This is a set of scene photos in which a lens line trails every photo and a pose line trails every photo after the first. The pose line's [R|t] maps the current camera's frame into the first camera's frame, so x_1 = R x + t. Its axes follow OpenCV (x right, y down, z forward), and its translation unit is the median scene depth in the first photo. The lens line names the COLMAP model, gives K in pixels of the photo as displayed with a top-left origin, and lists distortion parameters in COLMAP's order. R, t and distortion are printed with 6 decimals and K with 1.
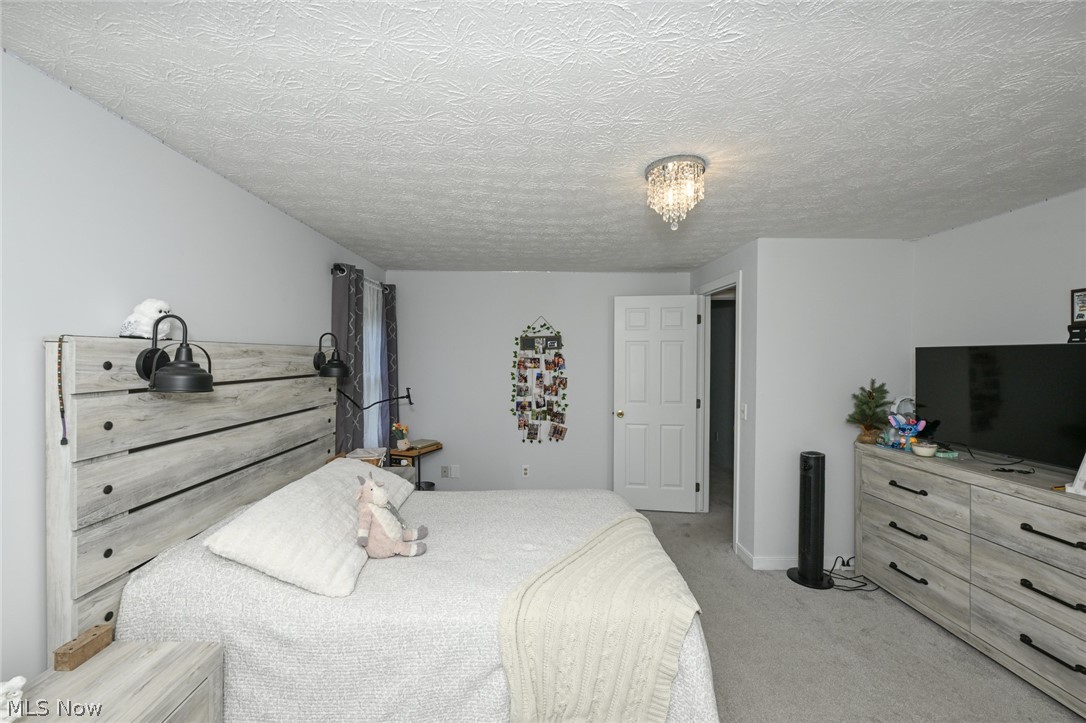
lens RADIAL K [[431.6, 0, 542.4], [0, 431.6, 360.3], [0, 0, 1]] dist [-0.000991, -0.000812]
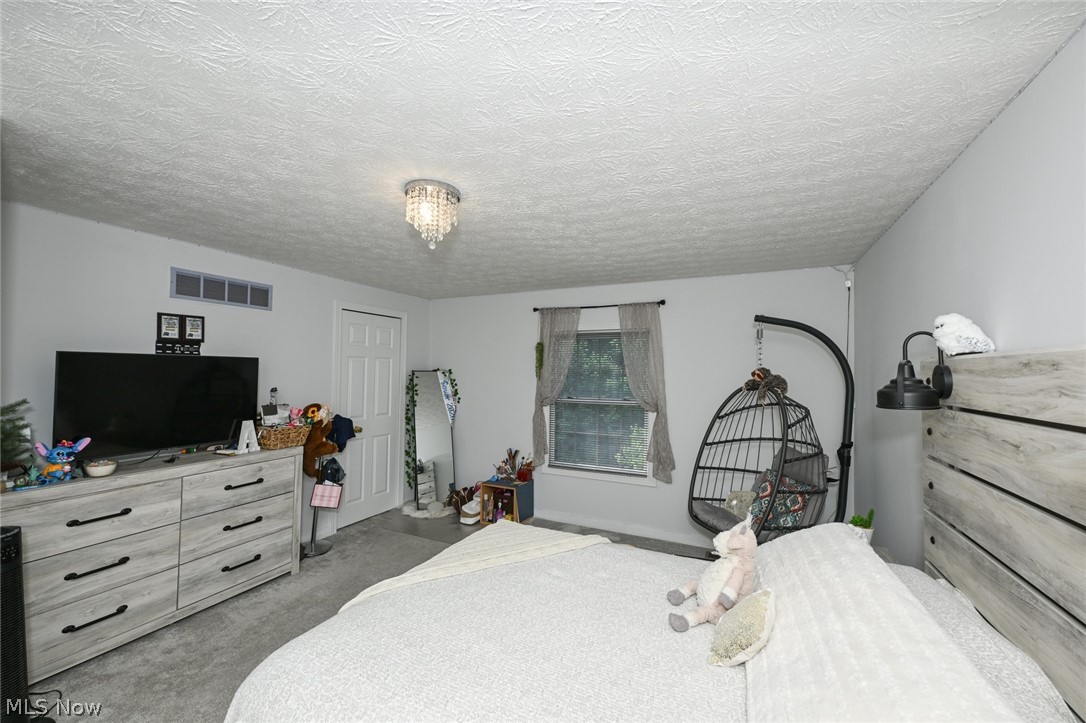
lens RADIAL K [[431.6, 0, 541.4], [0, 431.6, 367.0], [0, 0, 1]] dist [-0.000991, -0.000812]
pose [[-0.887459, -0.007628, 0.460824, -0.377458], [-0.009151, 0.999958, -0.001071, -0.010178], [-0.460796, -0.005167, -0.887491, 1.617110]]
